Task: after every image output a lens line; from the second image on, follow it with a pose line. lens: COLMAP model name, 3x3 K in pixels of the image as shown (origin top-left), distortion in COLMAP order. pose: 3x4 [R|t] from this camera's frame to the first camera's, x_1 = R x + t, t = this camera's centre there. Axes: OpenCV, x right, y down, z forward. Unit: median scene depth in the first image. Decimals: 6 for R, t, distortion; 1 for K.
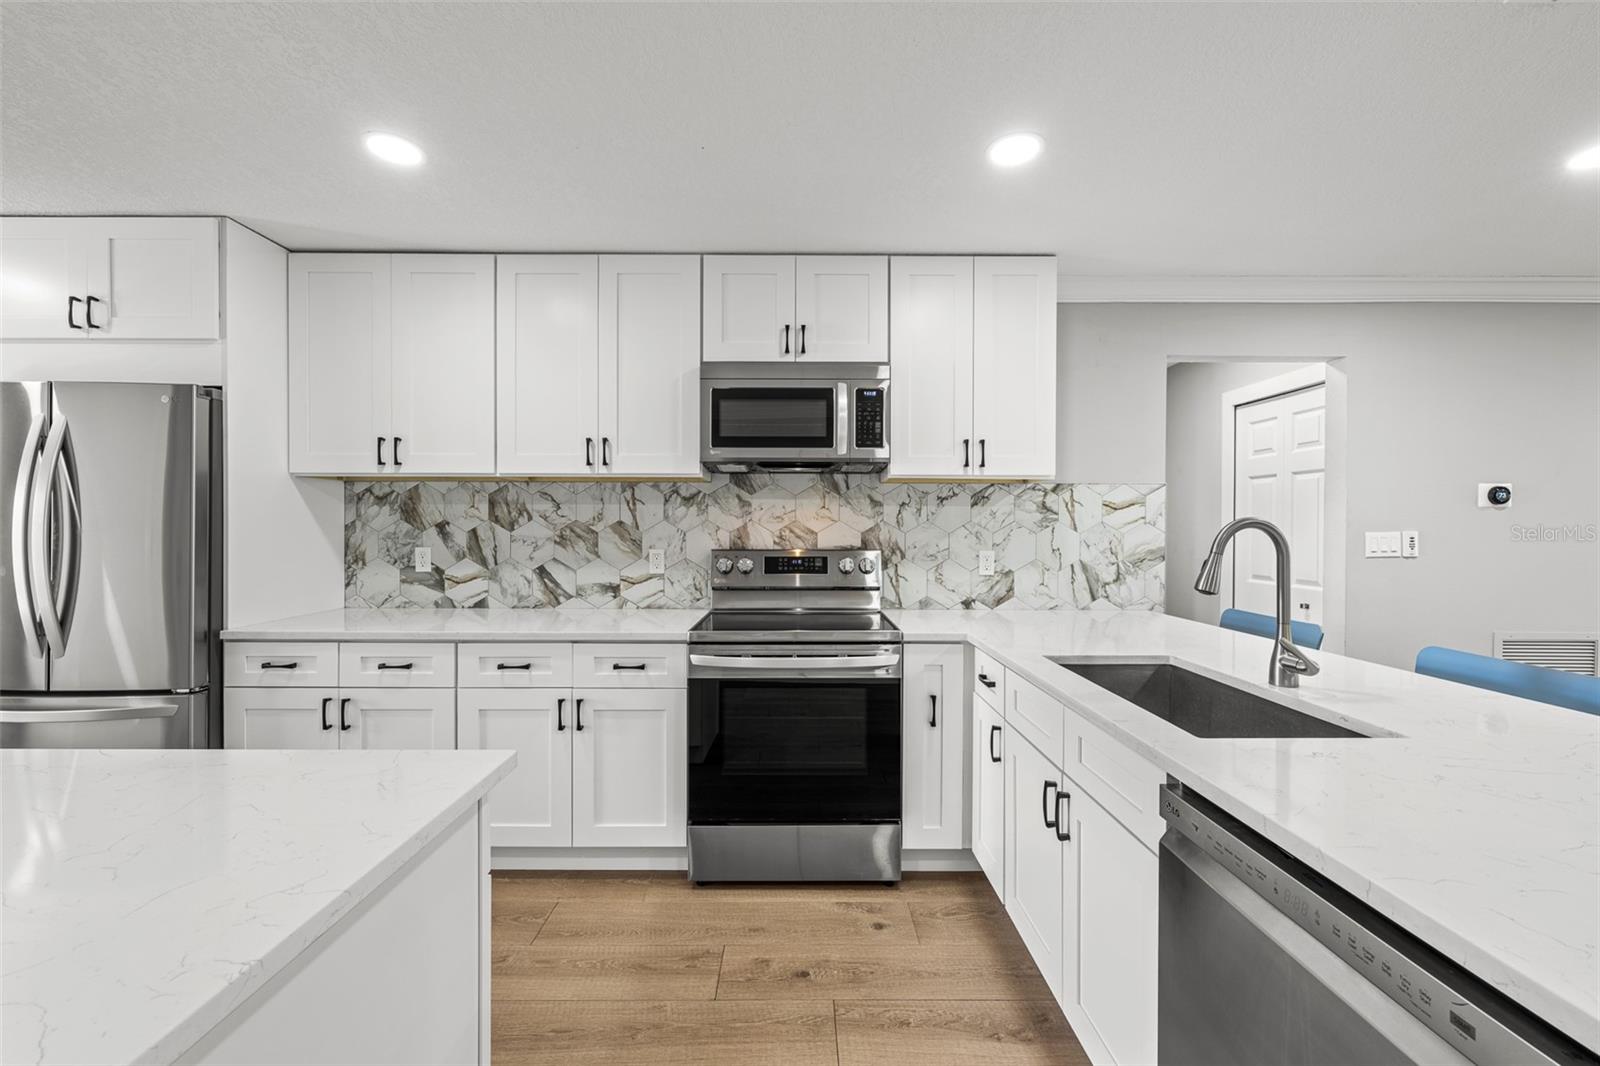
lens RADIAL K [[637.0, 0, 798.9], [0, 637.0, 530.8], [0, 0, 1]] dist [-0.000749, 0.000280]
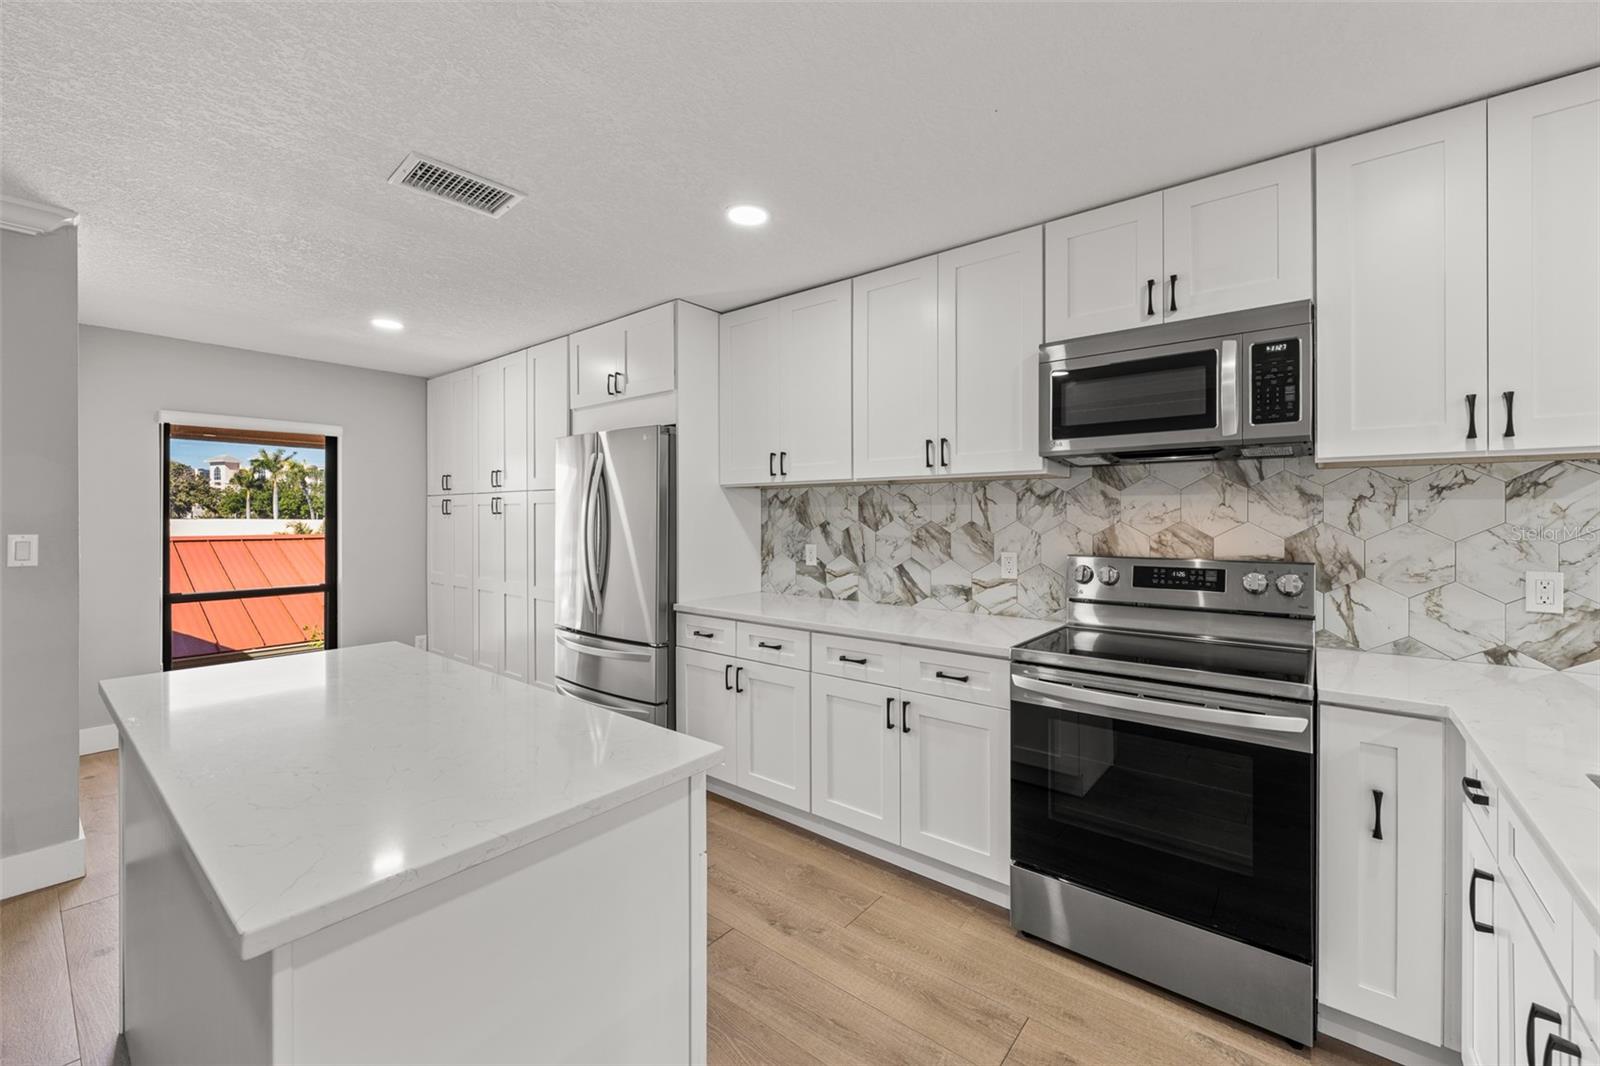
lens RADIAL K [[641.0, 0, 802.3], [0, 641.0, 517.1], [0, 0, 1]] dist [-0.000789, 0.000139]
pose [[0.776802, -0.002725, -0.629739, 0.130874], [-0.001360, 0.999981, -0.006004, -0.016181], [0.629744, 0.005520, 0.776783, 0.084482]]
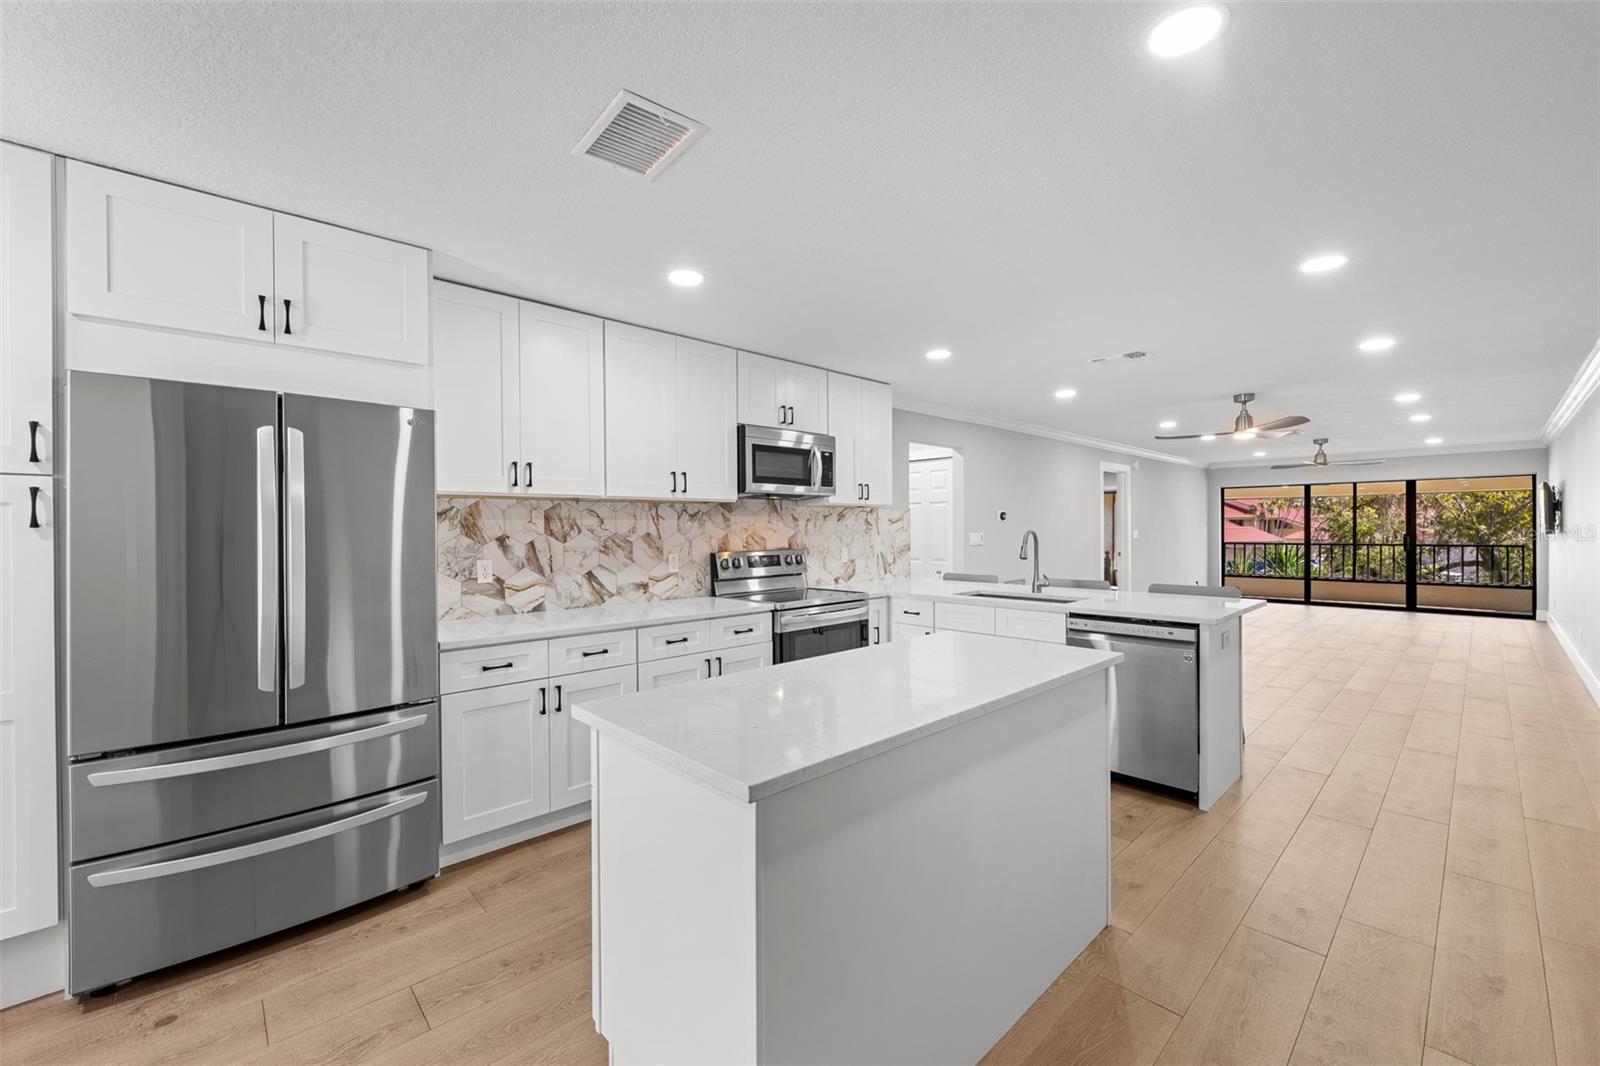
lens RADIAL K [[642.1, 0, 798.9], [0, 642.1, 531.9], [0, 0, 1]] dist [0.000038, 0.000233]
pose [[0.732757, -0.012232, 0.680380, -0.935097], [0.014383, 0.999893, 0.002485, -0.016273], [-0.680338, 0.007965, 0.732855, -0.150270]]
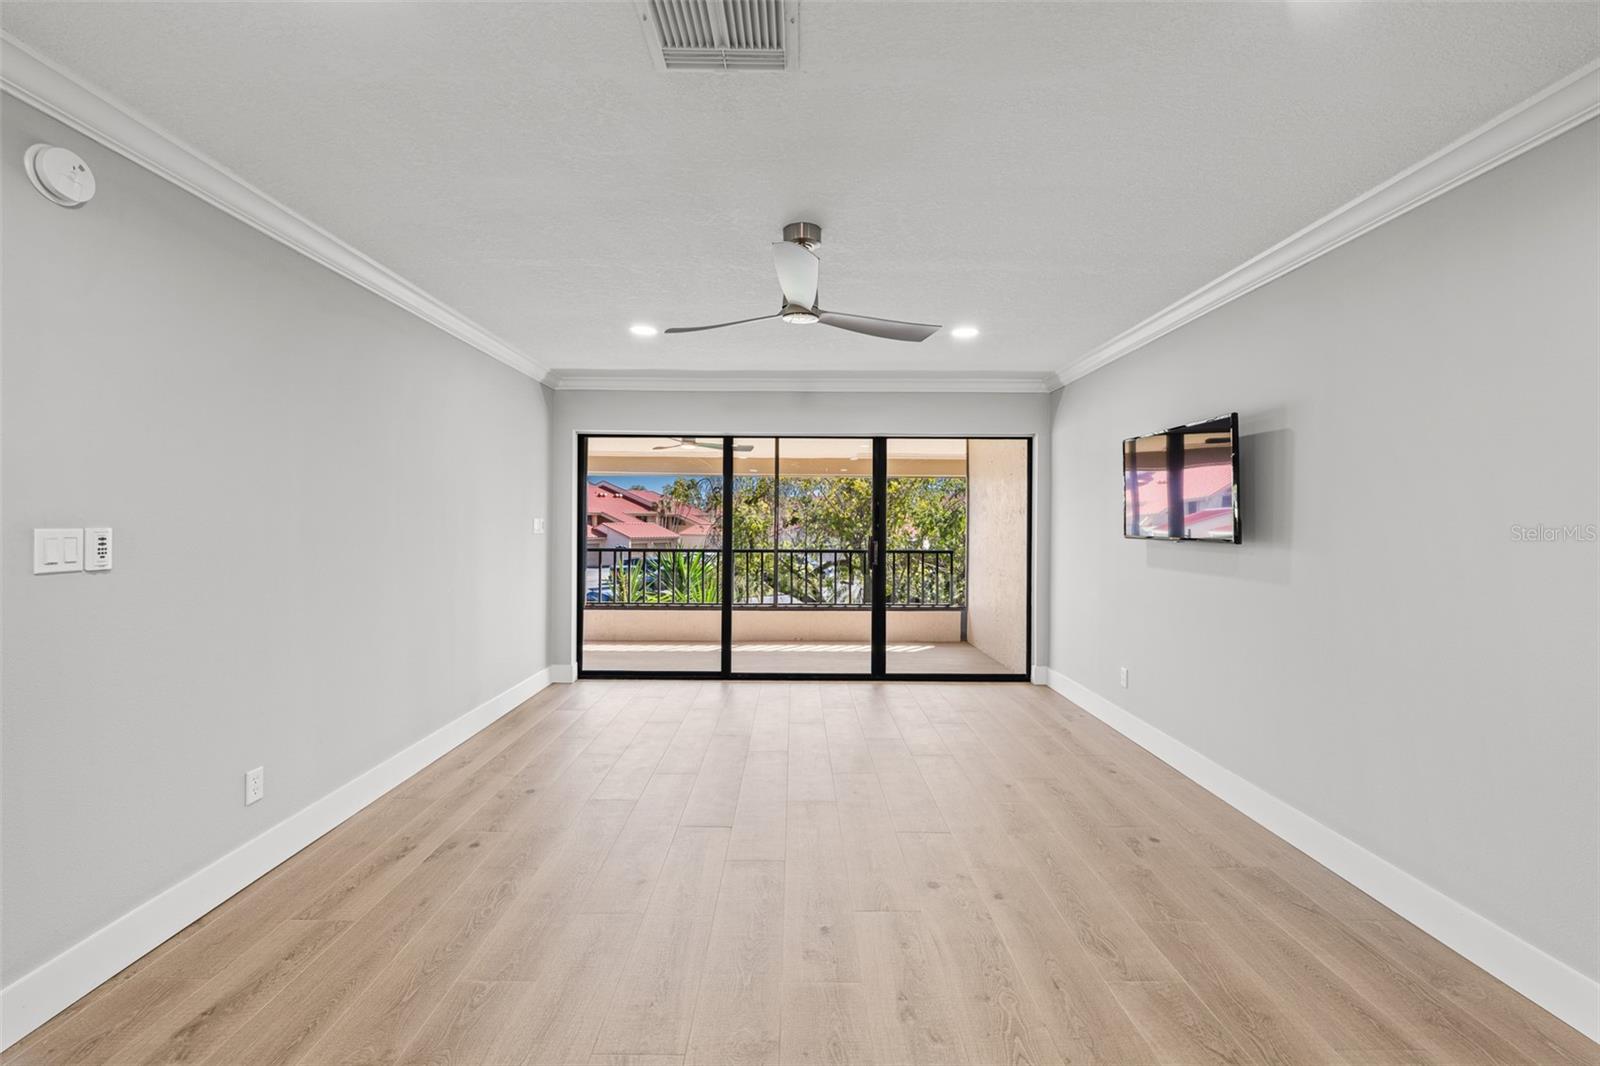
lens RADIAL K [[671.4, 0, 799.6], [0, 671.4, 519.5], [0, 0, 1]] dist [0.000071, 0.000089]
pose [[-0.003183, 0.001371, 0.999994, 1.735559], [0.001332, 0.999998, -0.001367, 0.003315], [-0.999994, 0.001328, -0.003184, 0.352139]]
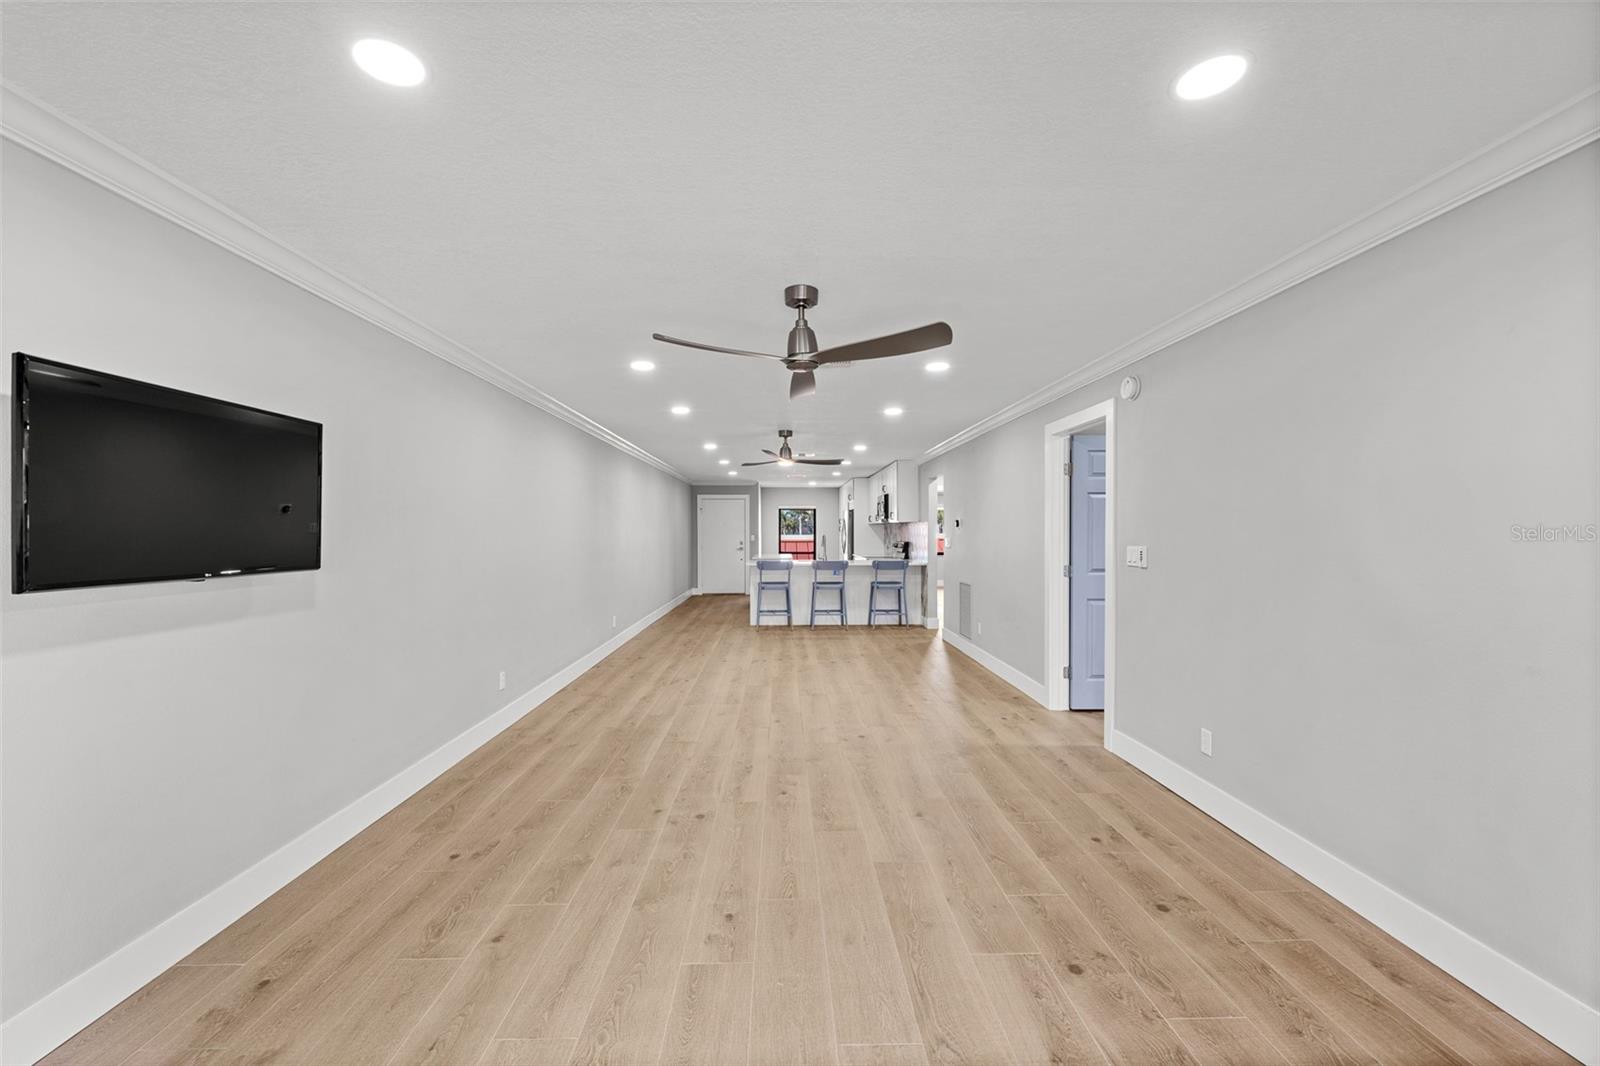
lens RADIAL K [[637.0, 0, 798.9], [0, 637.0, 530.8], [0, 0, 1]] dist [-0.000749, 0.000280]
pose [[0.024020, -0.004153, -0.999703, 3.572083], [-0.006421, 0.999970, -0.004309, -0.012056], [0.999691, 0.006523, 0.023993, 0.319811]]
